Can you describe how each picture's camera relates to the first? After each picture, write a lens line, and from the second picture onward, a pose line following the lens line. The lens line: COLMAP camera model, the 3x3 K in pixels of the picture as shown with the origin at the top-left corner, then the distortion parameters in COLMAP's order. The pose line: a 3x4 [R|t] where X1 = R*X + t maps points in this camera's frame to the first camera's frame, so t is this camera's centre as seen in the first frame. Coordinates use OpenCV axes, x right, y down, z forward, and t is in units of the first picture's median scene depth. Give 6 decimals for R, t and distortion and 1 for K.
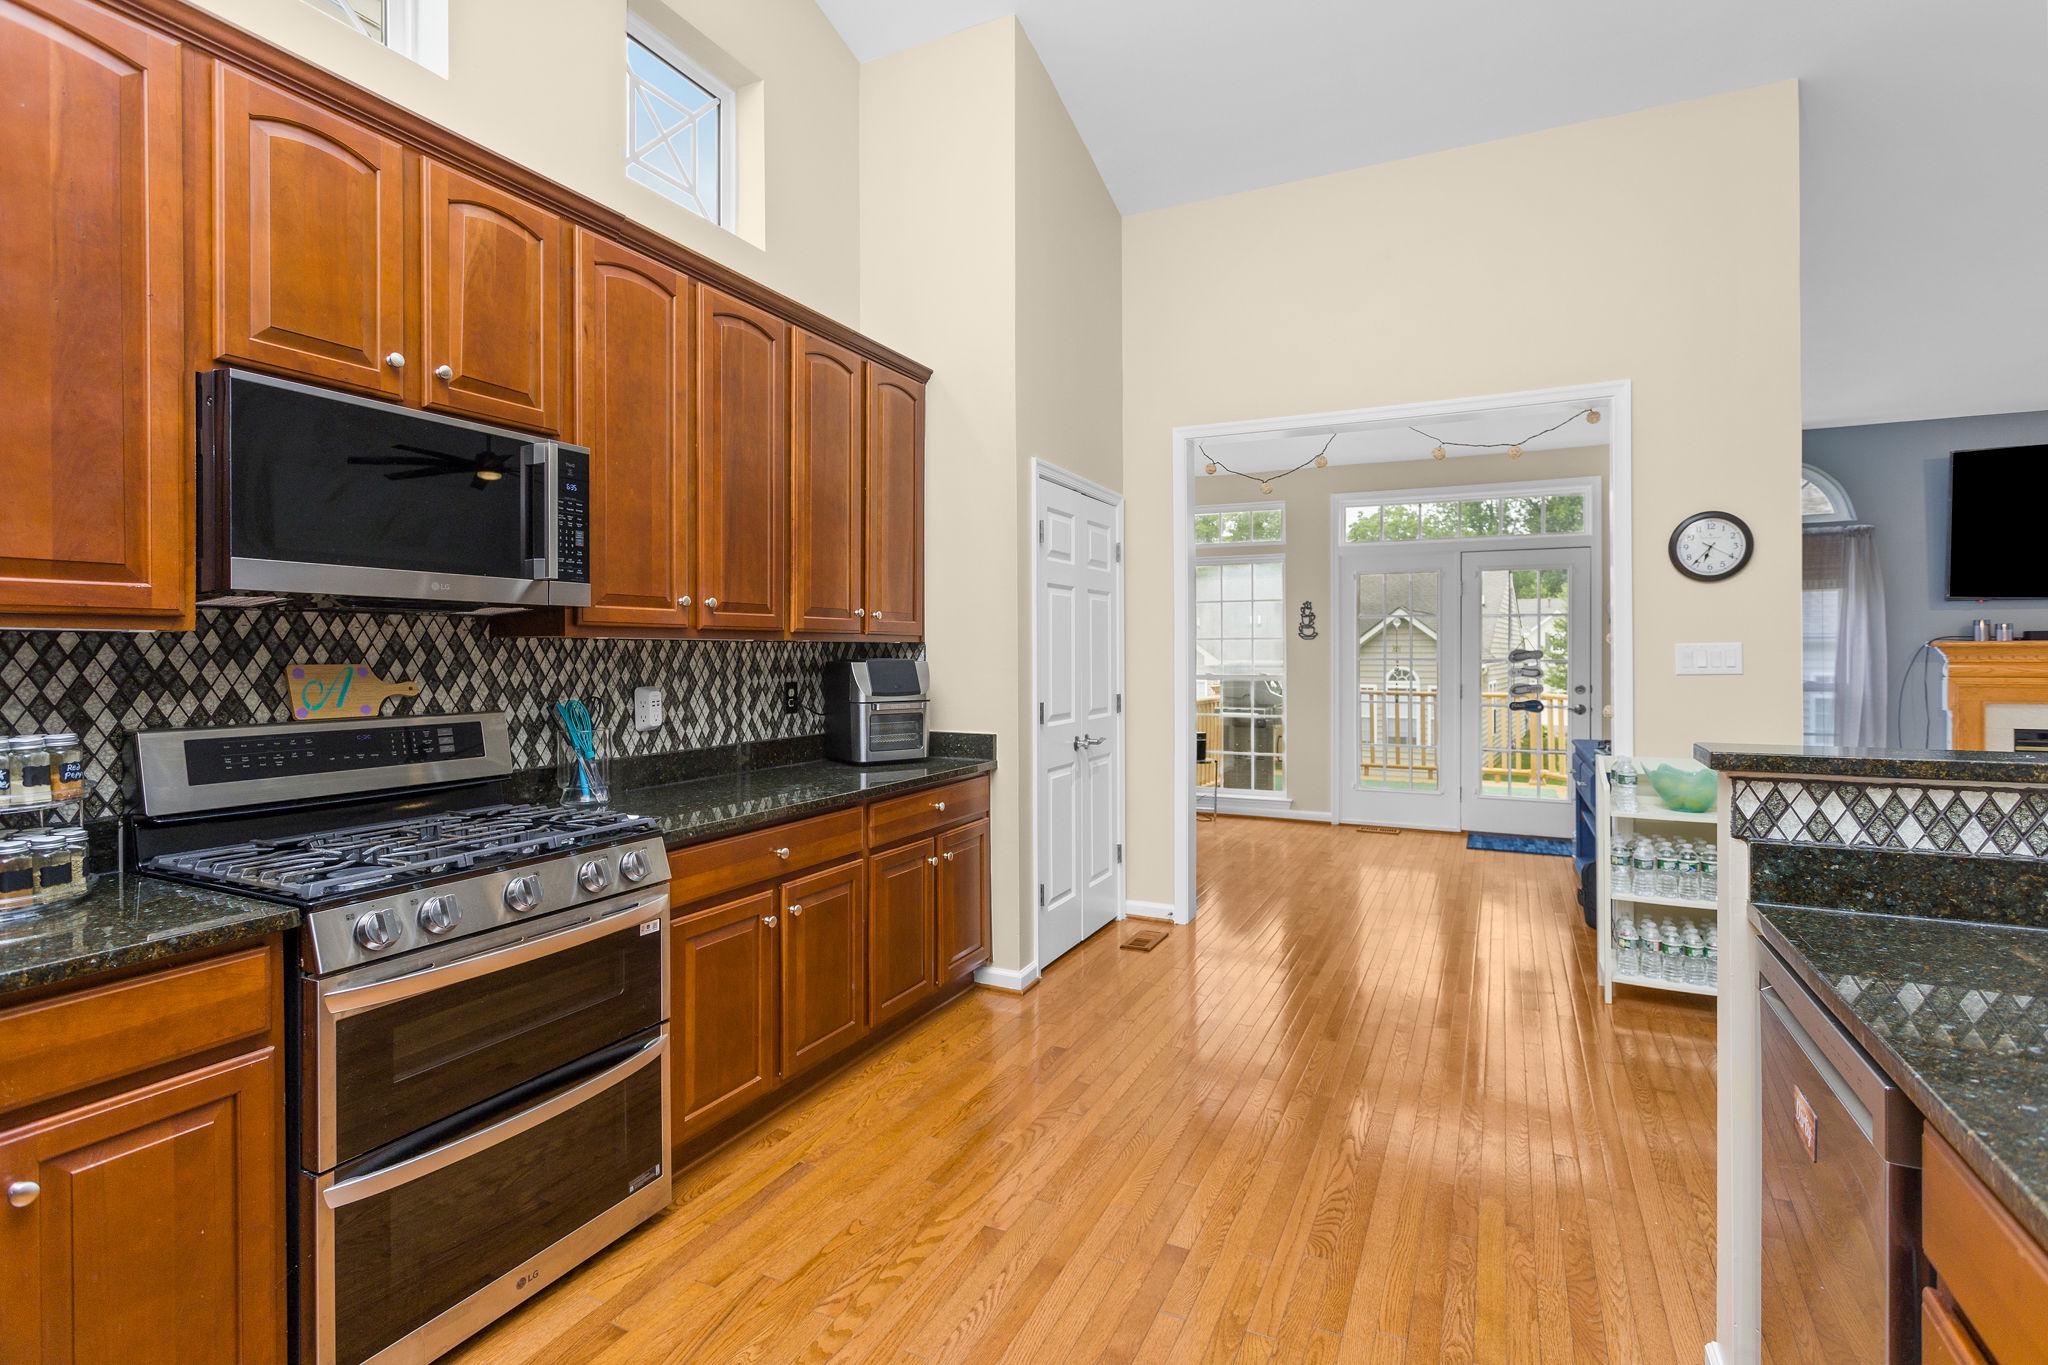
lens RADIAL K [[977.0, 0, 1029.4], [0, 977.0, 656.3], [0, 0, 1]] dist [-0.000320, 0.001768]
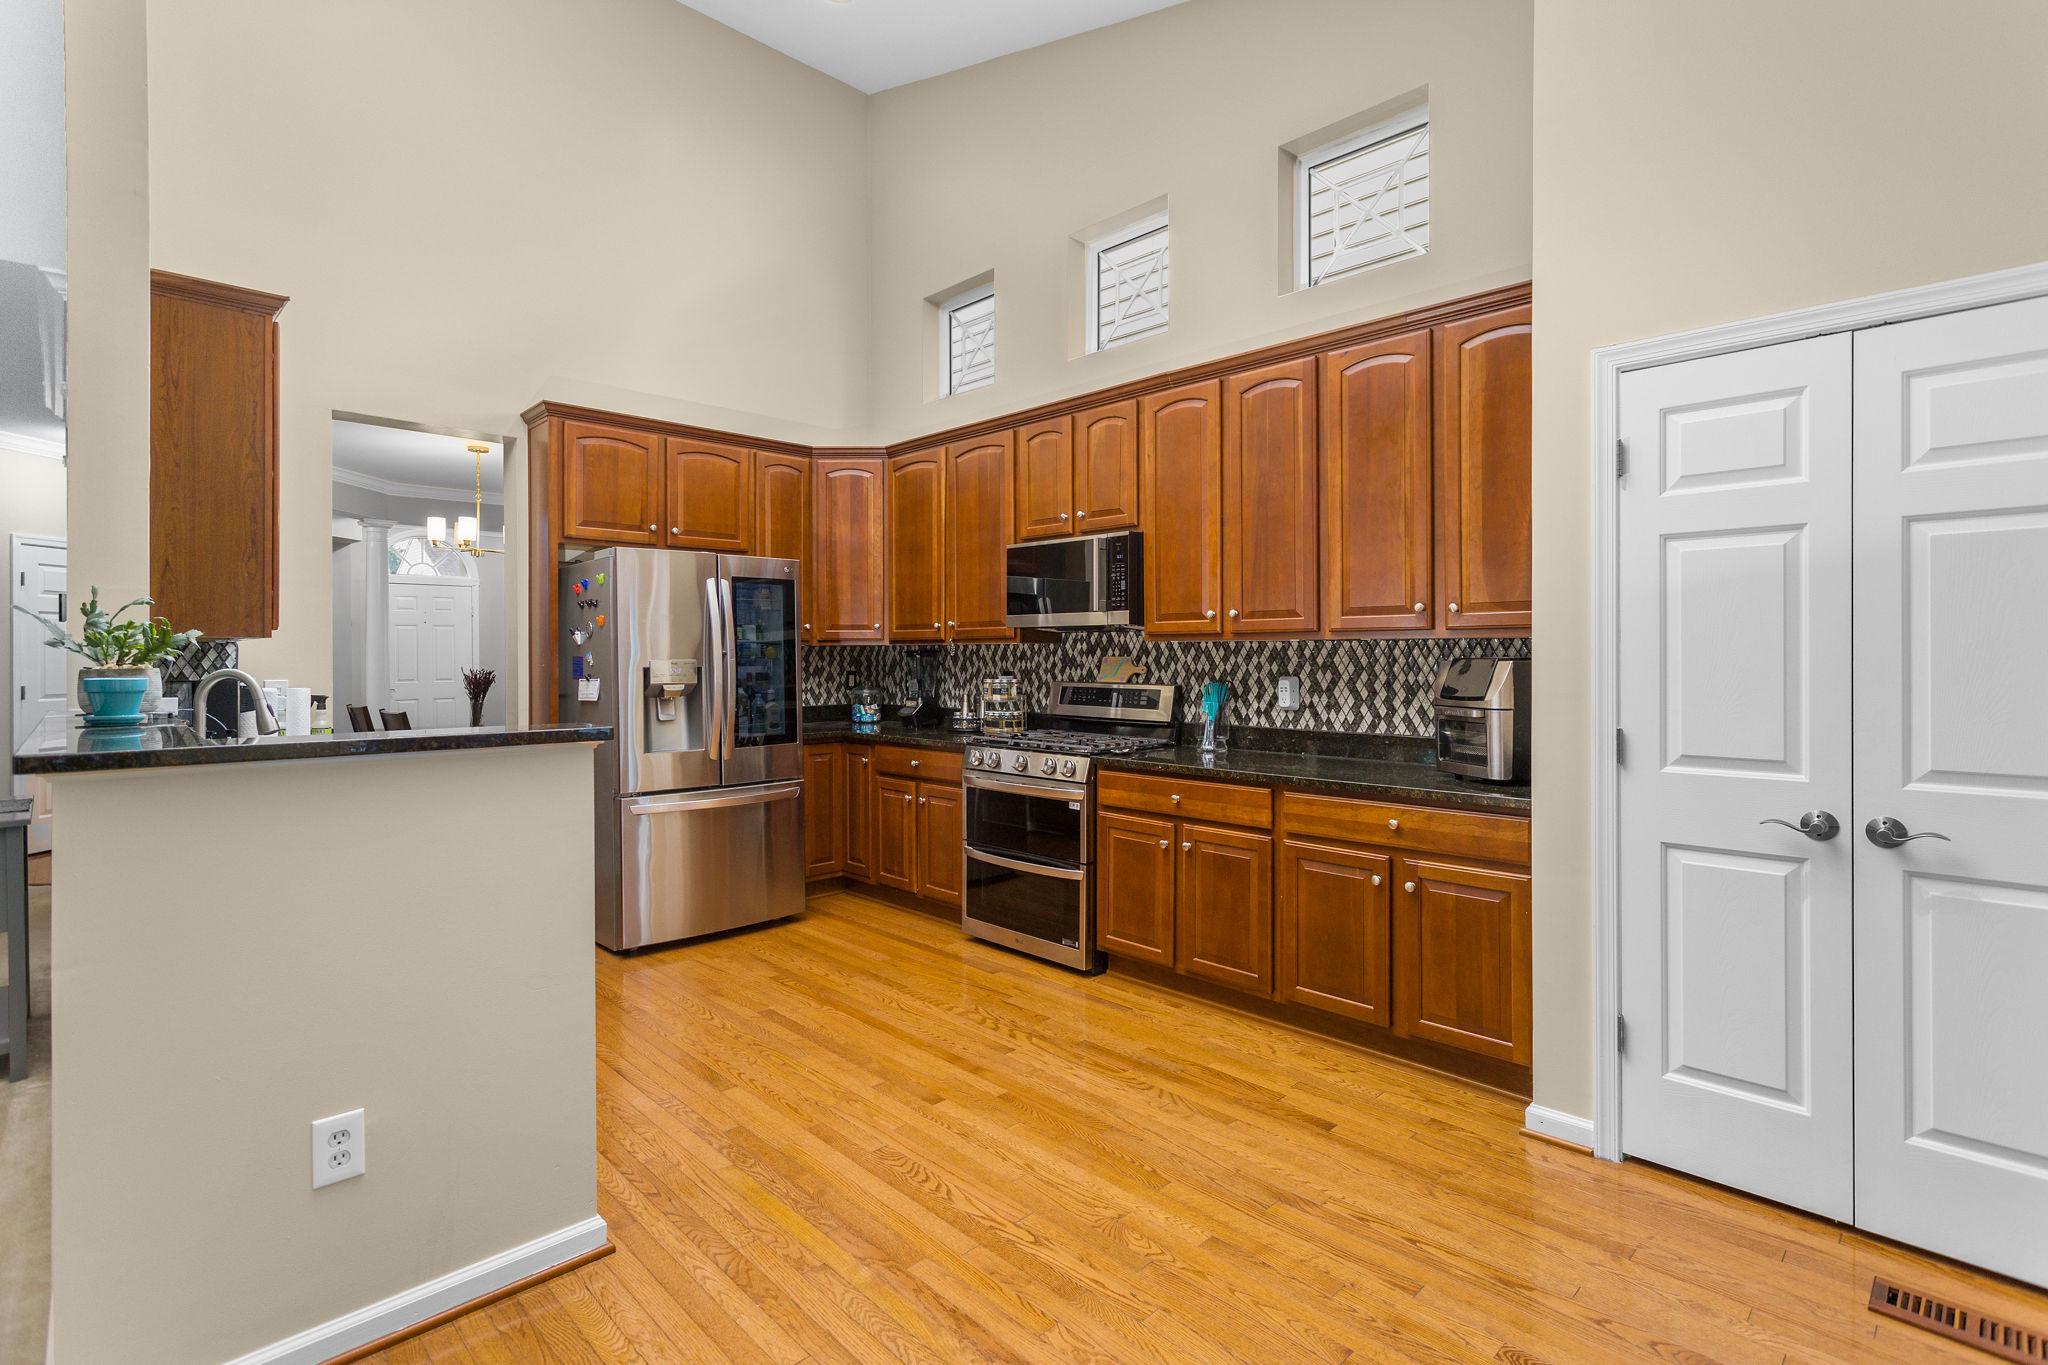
lens RADIAL K [[977.0, 0, 1015.2], [0, 977.0, 660.6], [0, 0, 1]] dist [-0.000320, 0.001768]
pose [[-0.345991, 0.009481, -0.938190, 1.036231], [-0.001655, 0.999941, 0.010716, -0.004155], [0.938236, 0.005260, -0.345955, 1.191681]]
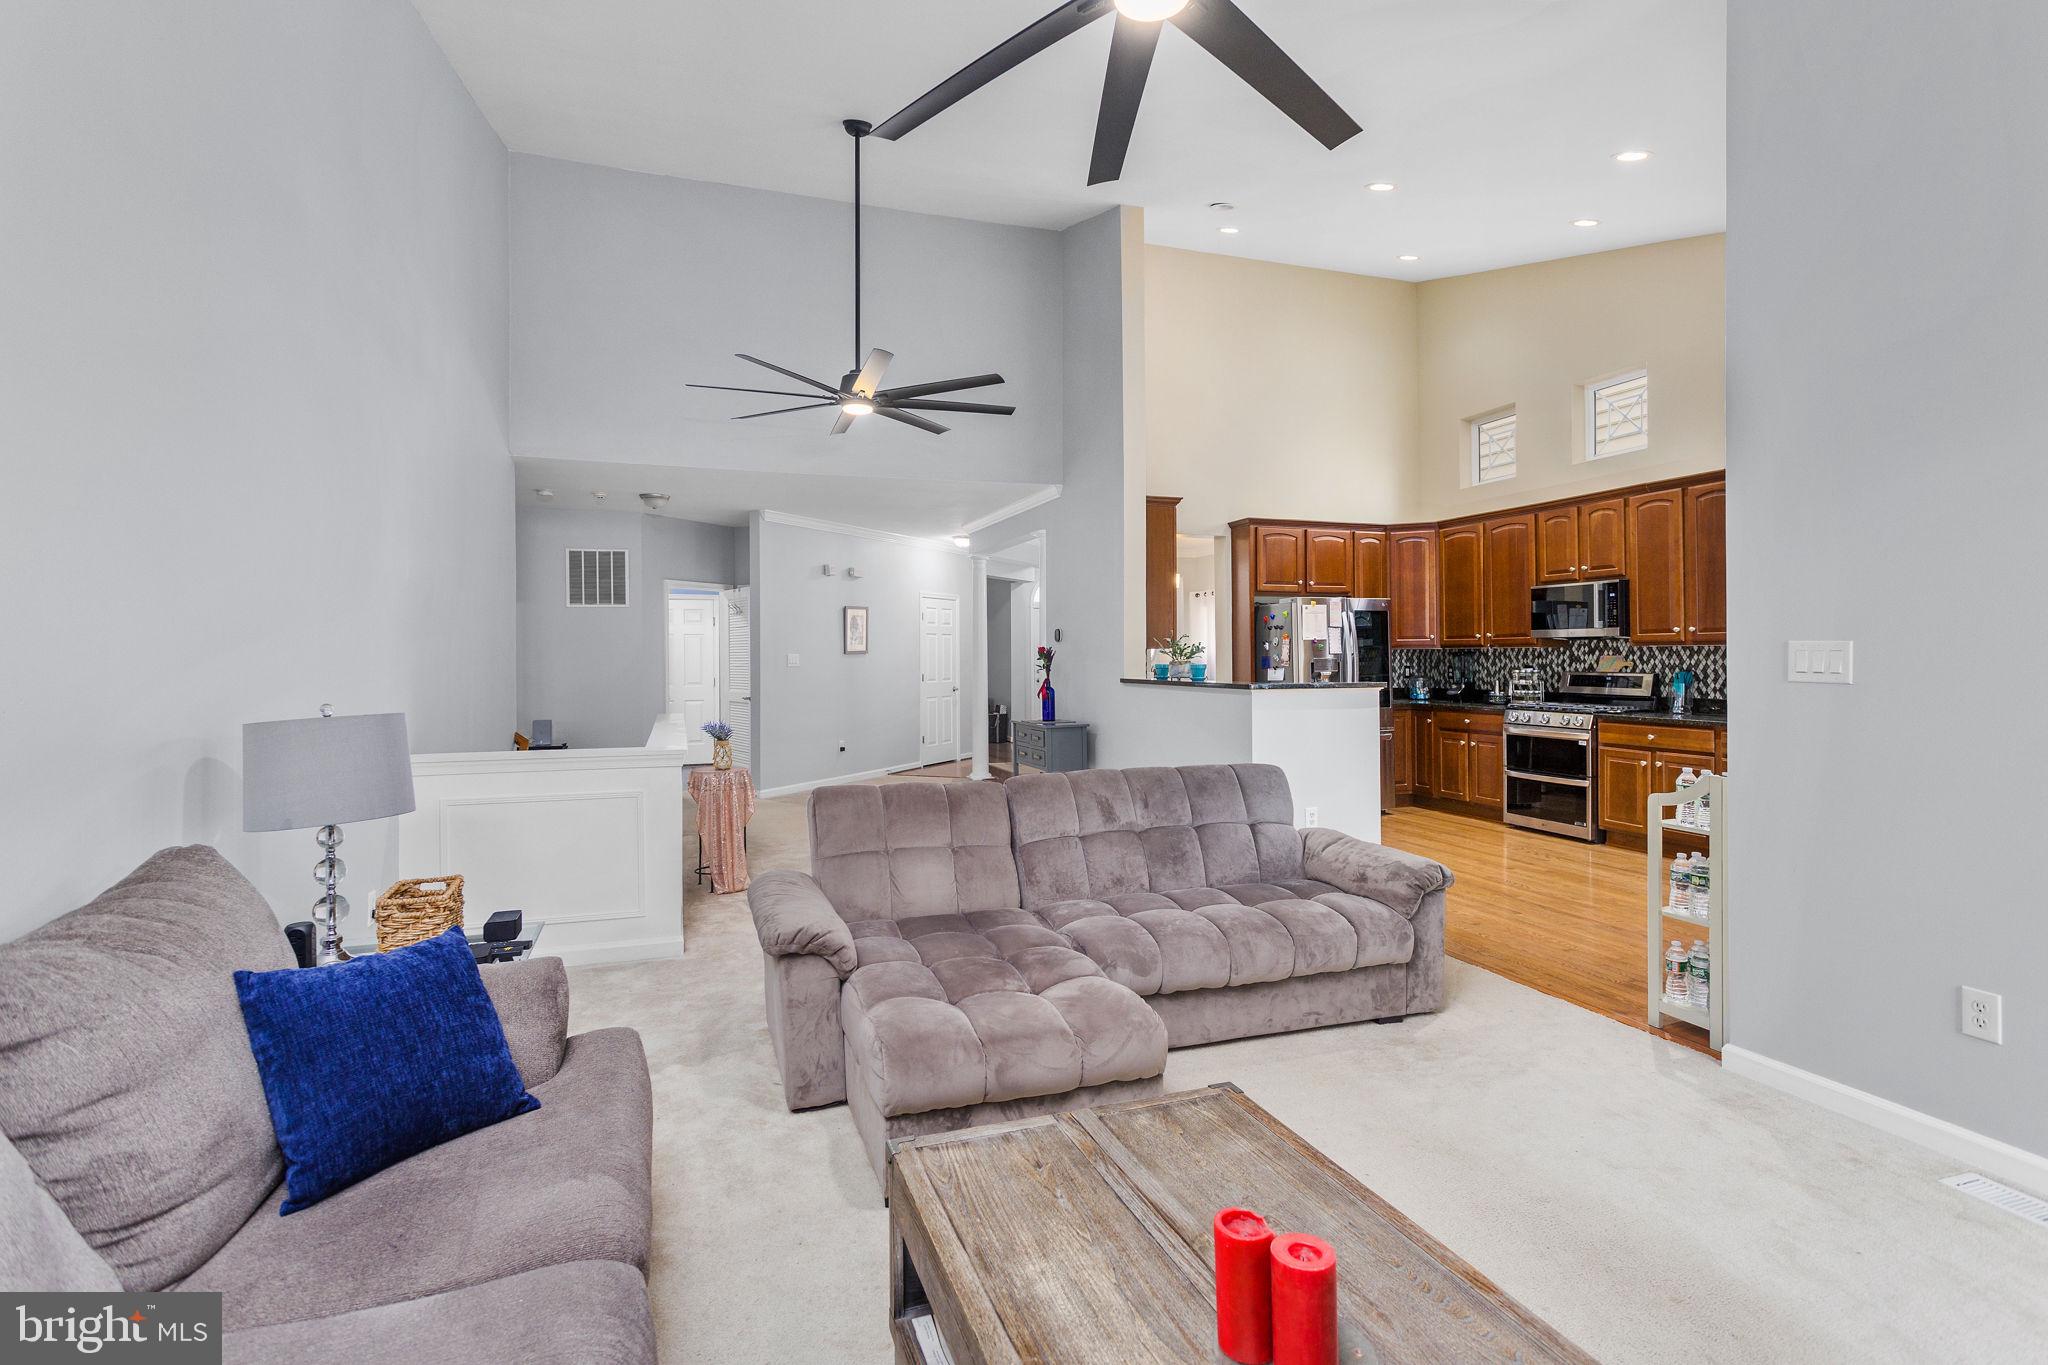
lens RADIAL K [[977.0, 0, 1013.8], [0, 977.0, 652.1], [0, 0, 1]] dist [-0.000320, 0.001768]
pose [[-0.713924, 0.004379, -0.700210, 2.360524], [0.004572, 0.999988, 0.001593, -0.013828], [0.700209, -0.002064, -0.713935, 1.519770]]
